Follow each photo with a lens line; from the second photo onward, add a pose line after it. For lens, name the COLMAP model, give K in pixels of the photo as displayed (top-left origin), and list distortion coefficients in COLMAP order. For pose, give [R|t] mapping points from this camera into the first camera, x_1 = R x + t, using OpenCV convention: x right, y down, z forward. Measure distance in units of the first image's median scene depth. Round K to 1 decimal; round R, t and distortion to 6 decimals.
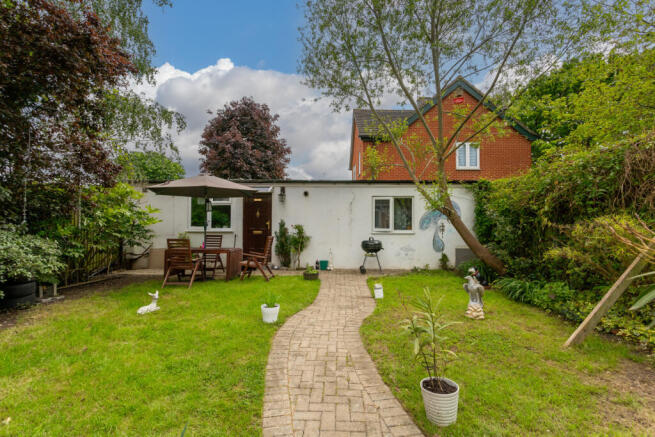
lens RADIAL K [[312.4, 0, 326.9], [0, 312.4, 216.7], [0, 0, 1]] dist [0.005497, 0.001595]
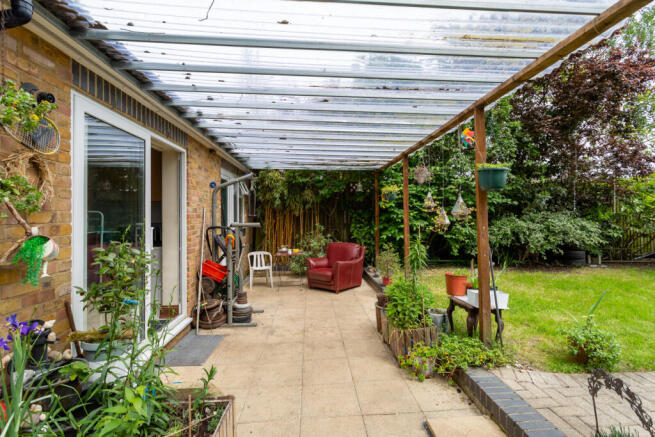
lens RADIAL K [[309.6, 0, 326.3], [0, 309.6, 215.2], [0, 0, 1]] dist [0.001890, 0.000786]
pose [[0.092542, -0.004771, -0.995697, 0.211412], [0.028607, 0.999588, -0.002131, 0.007838], [0.995298, -0.028287, 0.092641, -0.169355]]
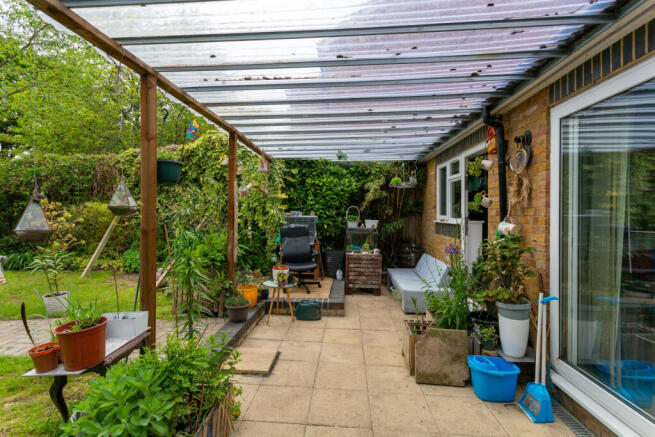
lens RADIAL K [[312.4, 0, 326.9], [0, 312.4, 216.7], [0, 0, 1]] dist [0.005497, 0.001595]
pose [[0.039624, -0.015499, 0.999094, -0.327476], [-0.025104, 0.999549, 0.016502, 0.008146], [-0.998899, -0.025735, 0.039217, -0.141302]]
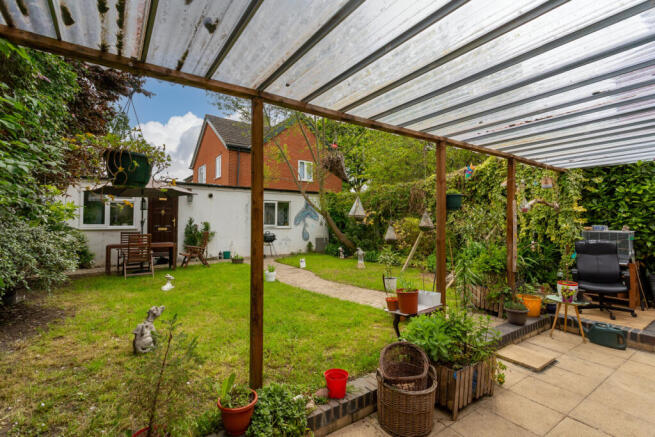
lens RADIAL K [[312.4, 0, 326.9], [0, 312.4, 216.7], [0, 0, 1]] dist [0.005497, 0.001595]
pose [[0.802243, 0.008130, 0.596942, -0.430143], [-0.011955, 0.999926, 0.002448, -0.002481], [-0.596877, -0.009101, 0.802281, -0.216930]]
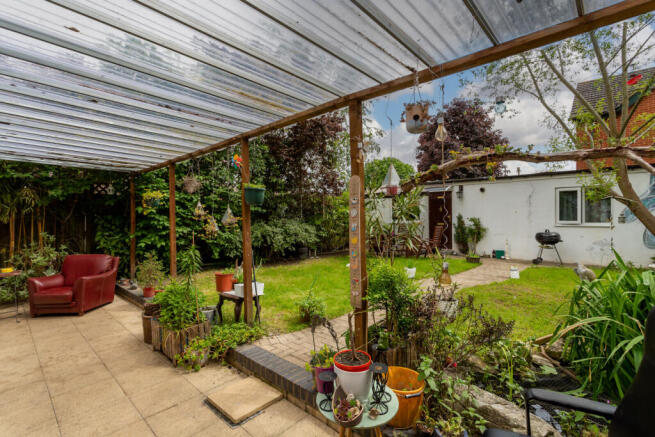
lens RADIAL K [[312.4, 0, 326.9], [0, 312.4, 216.7], [0, 0, 1]] dist [0.005497, 0.001595]
pose [[0.752850, -0.010056, -0.658115, 0.256930], [0.020684, 0.999751, 0.008385, 0.001369], [0.657867, -0.019925, 0.752870, -0.218946]]
